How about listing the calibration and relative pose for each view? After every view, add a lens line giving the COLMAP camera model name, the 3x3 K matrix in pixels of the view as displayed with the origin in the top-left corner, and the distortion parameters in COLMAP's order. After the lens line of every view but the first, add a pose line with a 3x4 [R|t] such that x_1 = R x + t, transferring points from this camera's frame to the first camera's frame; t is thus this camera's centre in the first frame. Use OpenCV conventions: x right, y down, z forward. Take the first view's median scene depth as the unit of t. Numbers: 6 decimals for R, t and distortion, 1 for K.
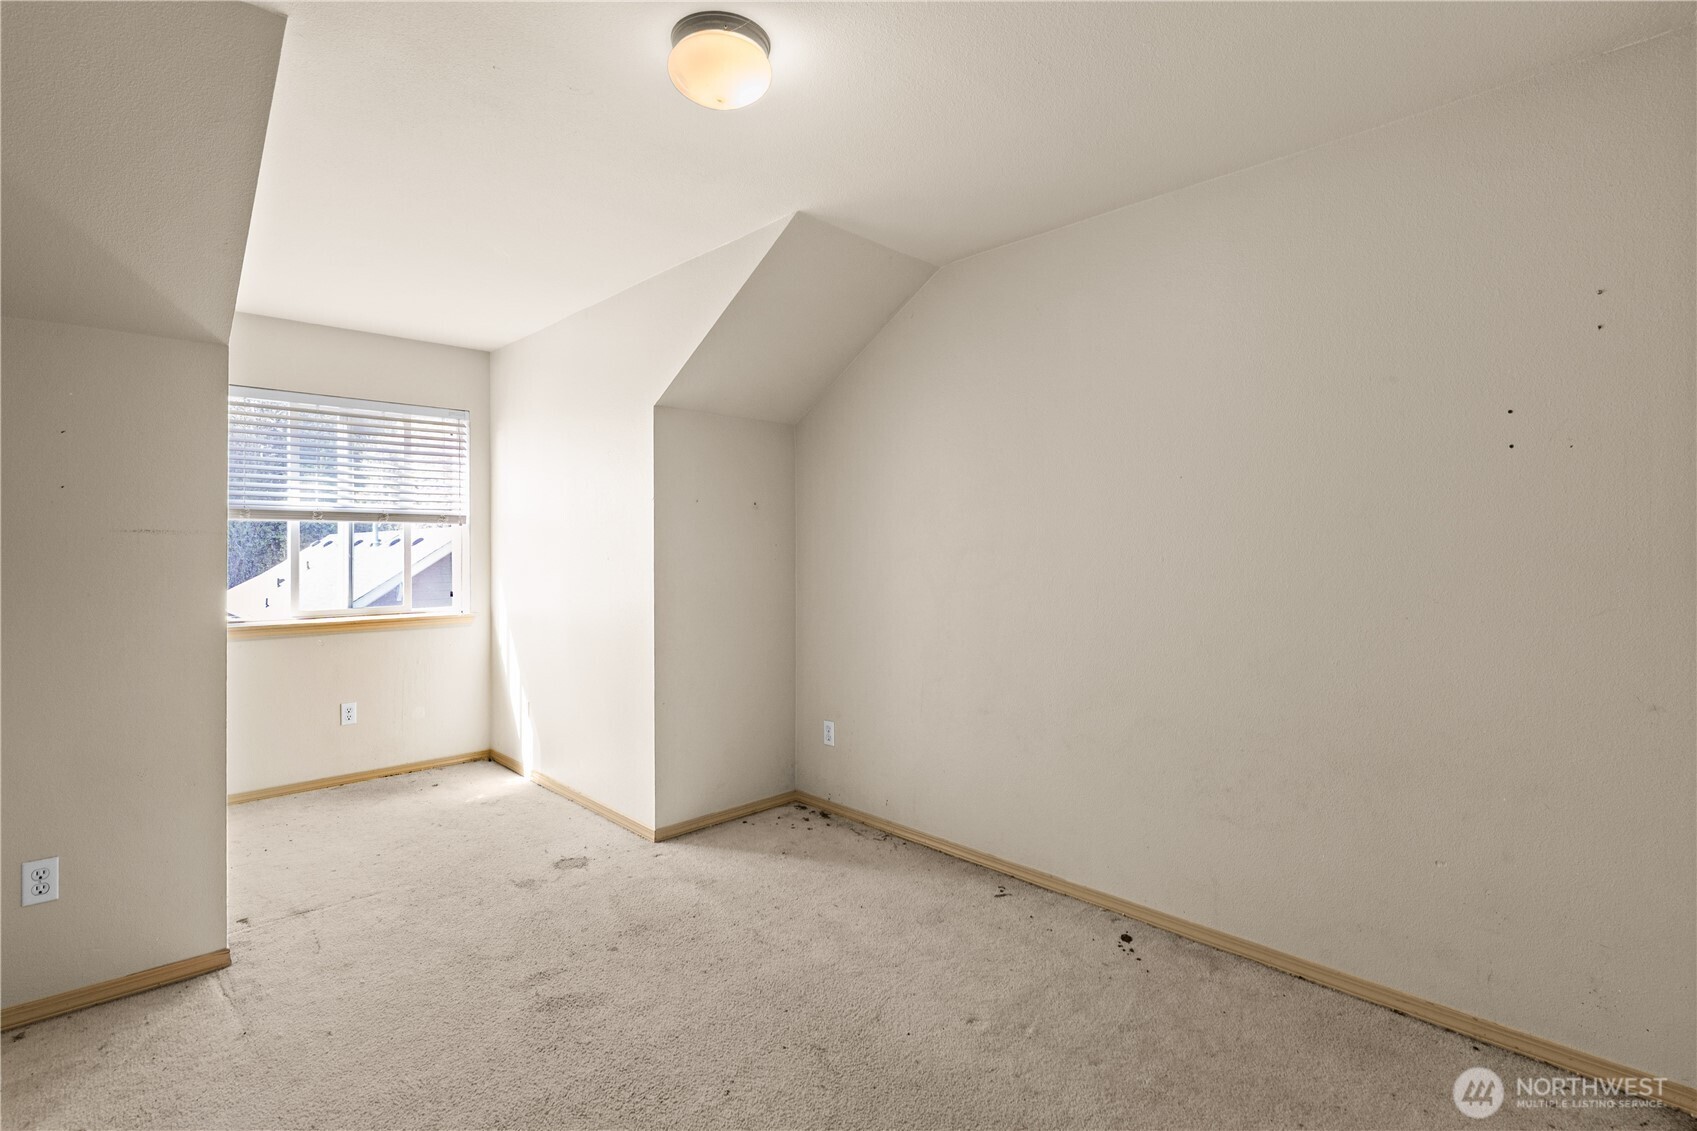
lens RADIAL K [[752.9, 0, 840.0], [0, 752.9, 567.5], [0, 0, 1]] dist [-0.007738, 0.000618]
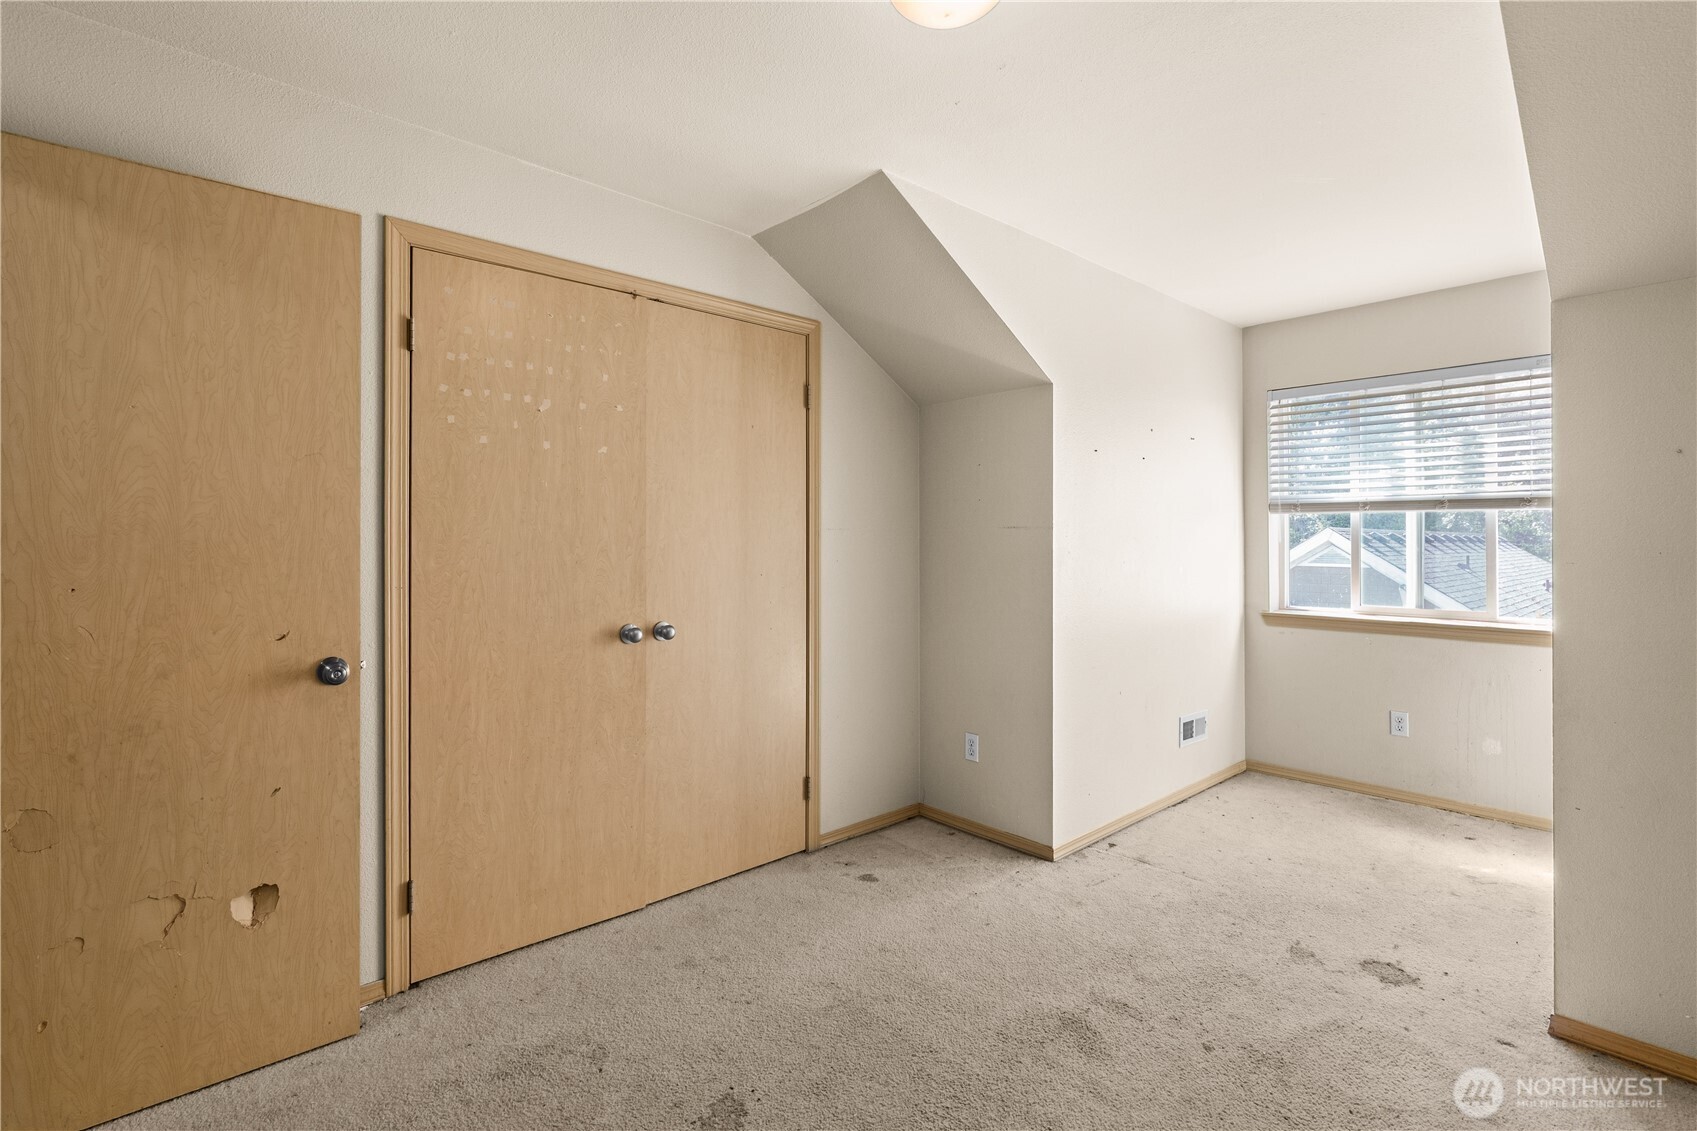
lens RADIAL K [[772.8, 0, 848.5], [0, 772.8, 565.5], [0, 0, 1]] dist [0.010291, 0.000304]
pose [[0.022239, 0.036225, -0.999096, 0.364163], [-0.026720, 0.999008, 0.035627, -0.015581], [0.999396, 0.025904, 0.023185, 0.433066]]
